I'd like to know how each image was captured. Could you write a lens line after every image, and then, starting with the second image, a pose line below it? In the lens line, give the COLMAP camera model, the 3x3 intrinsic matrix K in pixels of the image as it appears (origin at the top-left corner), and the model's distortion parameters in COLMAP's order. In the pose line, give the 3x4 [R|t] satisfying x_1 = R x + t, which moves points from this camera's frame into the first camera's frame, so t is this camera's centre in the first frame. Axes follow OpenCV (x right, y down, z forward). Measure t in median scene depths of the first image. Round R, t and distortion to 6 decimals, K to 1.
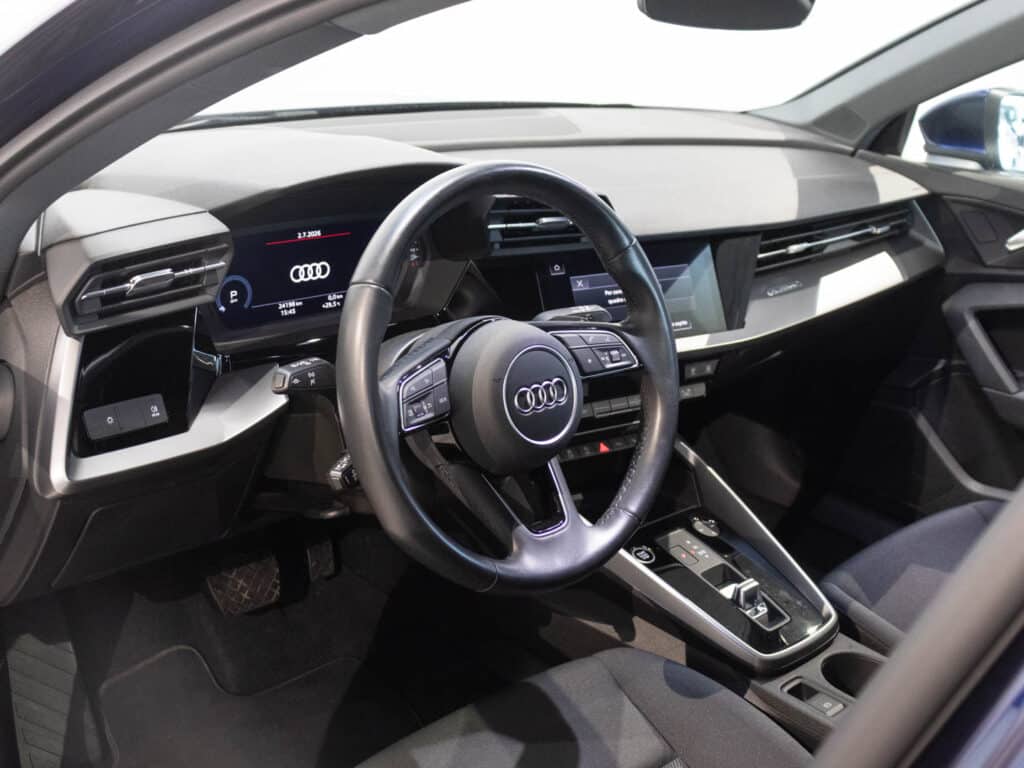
lens RADIAL K [[1200.2, 0, 512.0], [0, 1200.2, 384.0], [0, 0, 1]] dist [-0.021289, -0.003784]
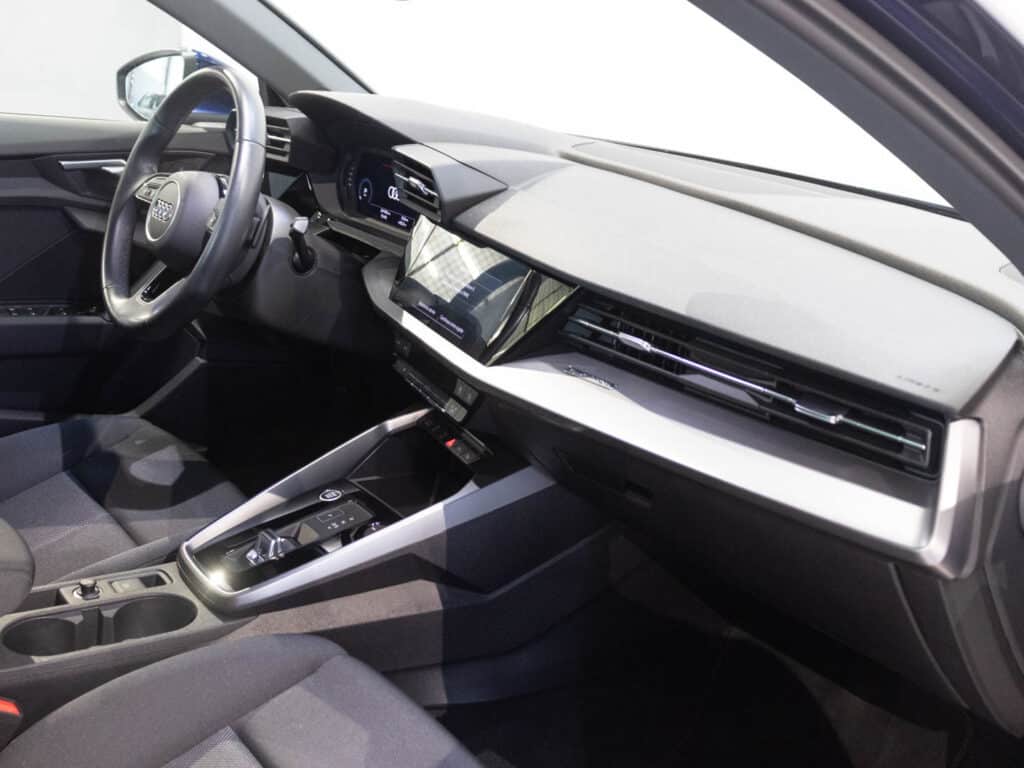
lens RADIAL K [[1200.2, 0, 512.0], [0, 1200.2, 384.0], [0, 0, 1]] dist [-0.021289, -0.003784]
pose [[-0.117003, 0.211022, -0.970453, 1.226517], [-0.445681, 0.862088, 0.241192, -0.300444], [0.887513, 0.460733, -0.006819, 1.229910]]
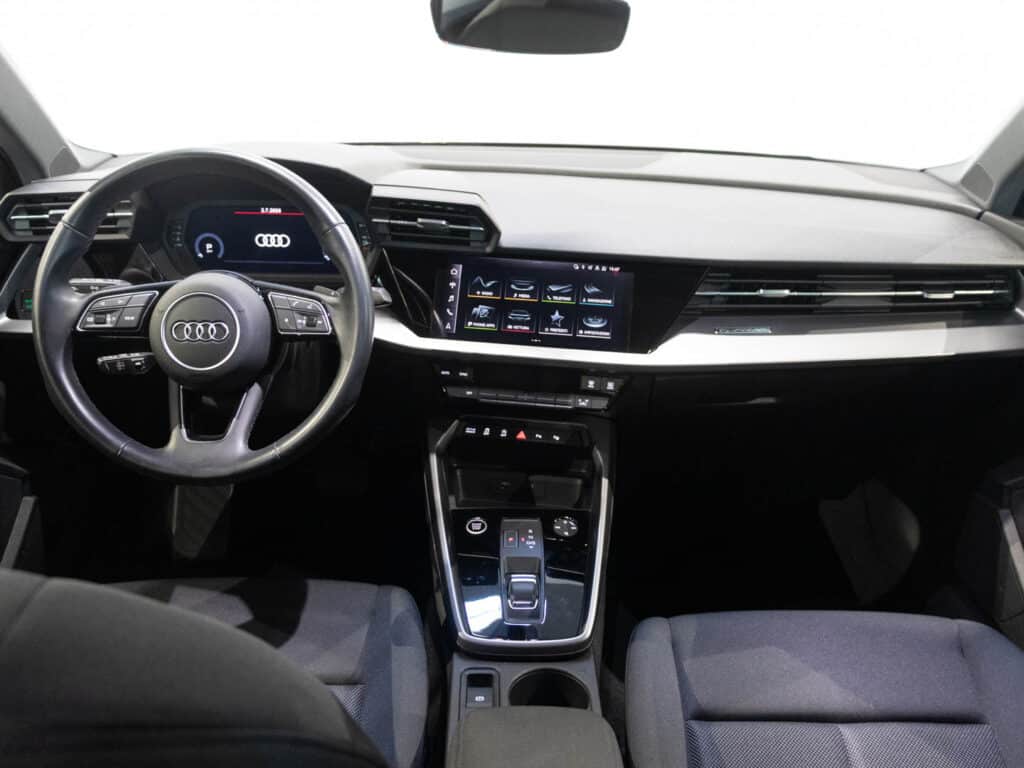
lens RADIAL K [[926.5, 0, 512.0], [0, 926.5, 384.0], [0, 0, 1]] dist [0.006139, 0.006364]
pose [[0.742502, 0.196647, -0.640329, 0.746635], [-0.209886, 0.976099, 0.056387, -0.050282], [0.636113, 0.092529, 0.766028, 0.375012]]
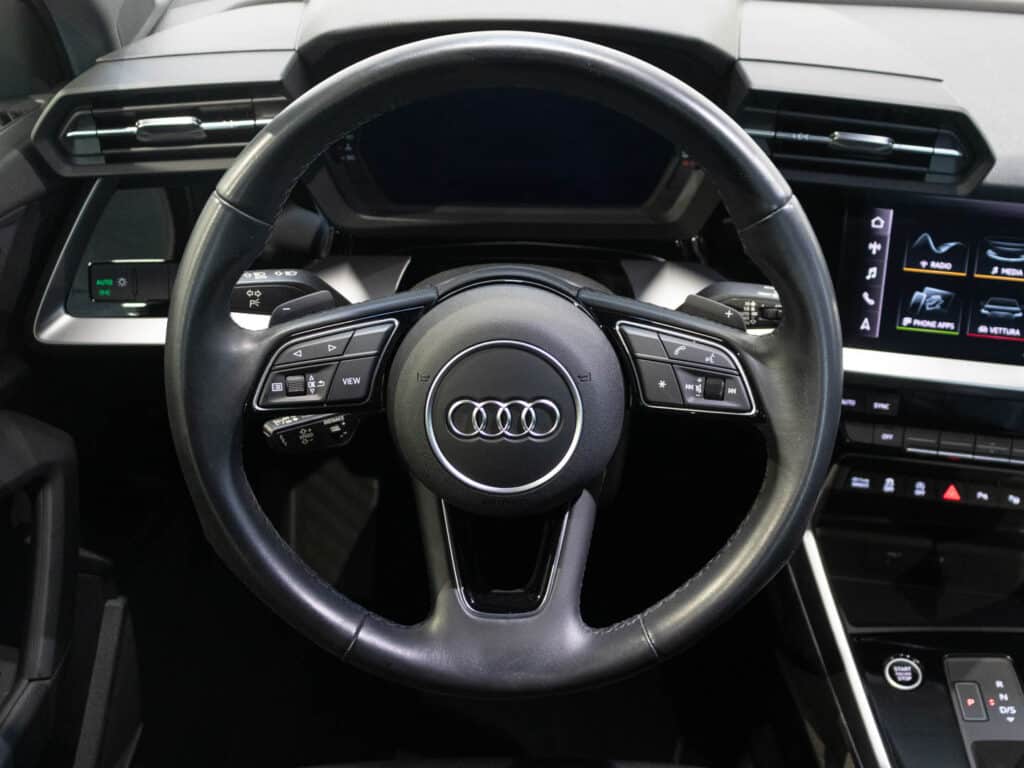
lens RADIAL K [[1165.5, 0, 555.2], [0, 1165.5, 383.3], [0, 0, 1]] dist [-0.010242, 0.000999]
pose [[0.739109, 0.311761, -0.597095, 0.332820], [-0.210650, 0.948962, 0.234730, -0.129798], [0.639800, -0.047713, 0.767059, 0.444033]]
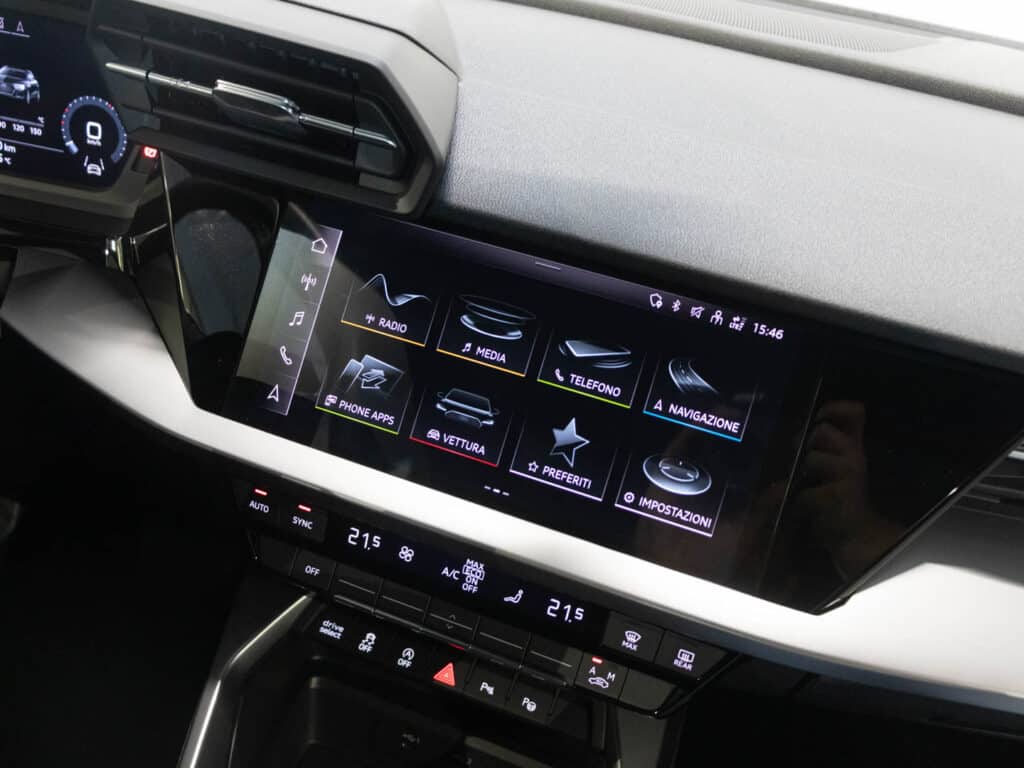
lens RADIAL K [[1003.7, 0, 512.0], [0, 1003.7, 384.0], [0, 0, 1]] dist [-0.040719, -0.004318]
pose [[0.607580, 0.388892, -0.692539, 0.371361], [-0.379244, 0.908160, 0.177254, -0.147288], [0.697869, 0.154945, 0.699265, 0.878364]]
